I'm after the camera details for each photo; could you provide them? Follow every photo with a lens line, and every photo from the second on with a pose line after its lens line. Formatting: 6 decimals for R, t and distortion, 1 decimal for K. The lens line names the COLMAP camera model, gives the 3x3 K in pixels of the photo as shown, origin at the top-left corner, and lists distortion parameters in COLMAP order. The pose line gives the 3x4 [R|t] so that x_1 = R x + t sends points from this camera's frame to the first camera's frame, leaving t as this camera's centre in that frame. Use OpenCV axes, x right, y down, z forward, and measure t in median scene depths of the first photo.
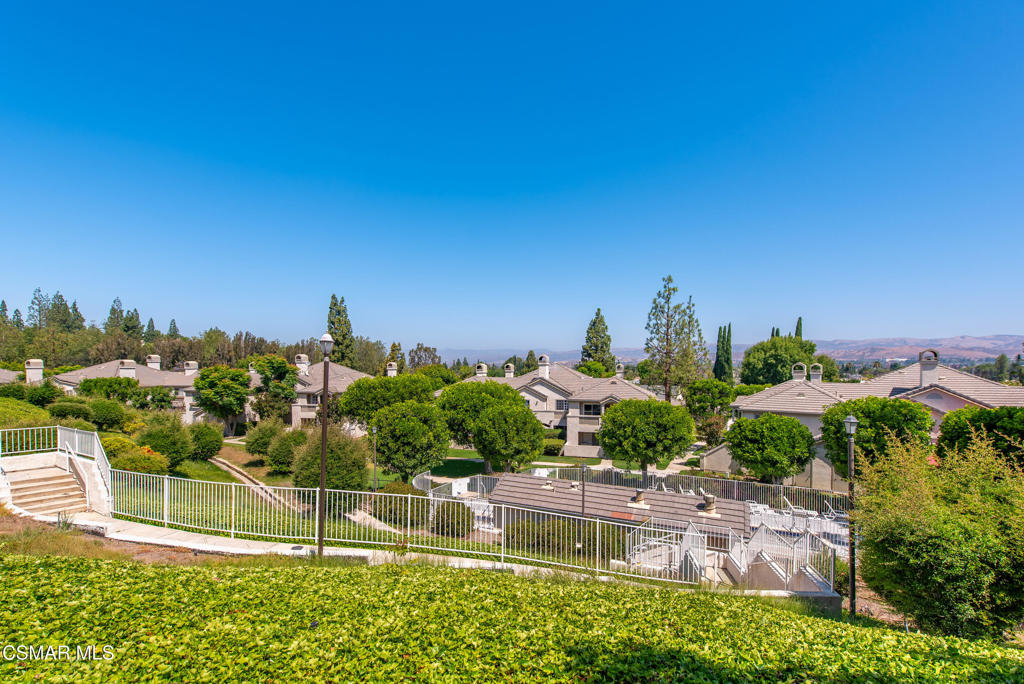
lens RADIAL K [[451.6, 0, 508.4], [0, 451.6, 381.6], [0, 0, 1]] dist [0.022484, -0.009941]
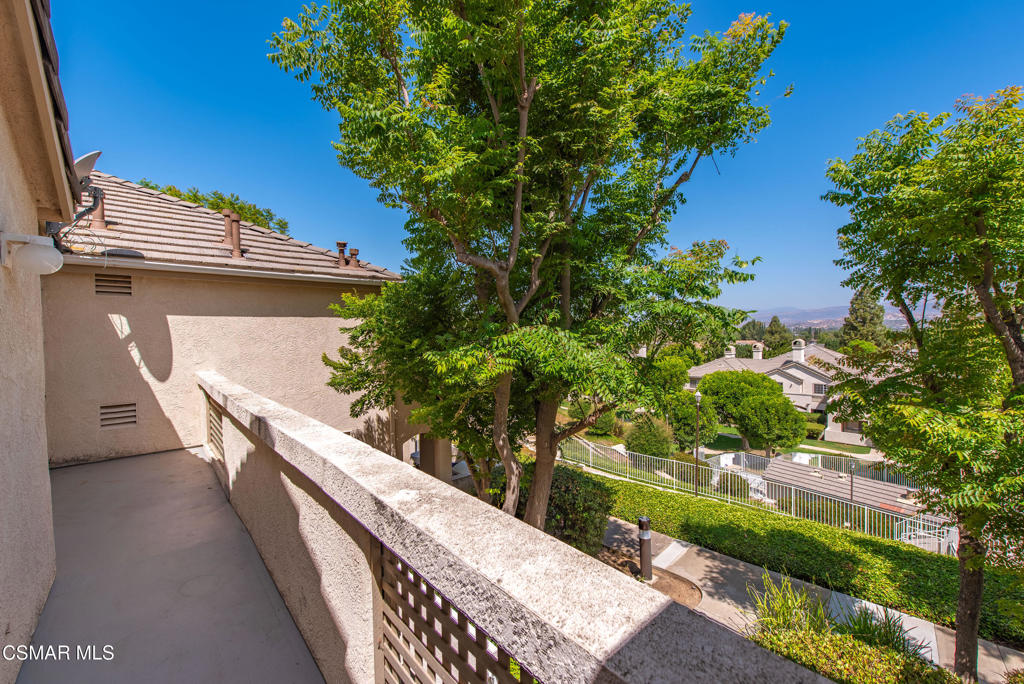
lens RADIAL K [[406.0, 0, 515.9], [0, 406.0, 343.7], [0, 0, 1]] dist [0.026182, -0.012432]
pose [[0.872951, 0.001269, -0.487807, -0.068524], [-0.001799, 0.999998, -0.000618, -0.105461], [0.487805, 0.001417, 0.872951, -0.340584]]
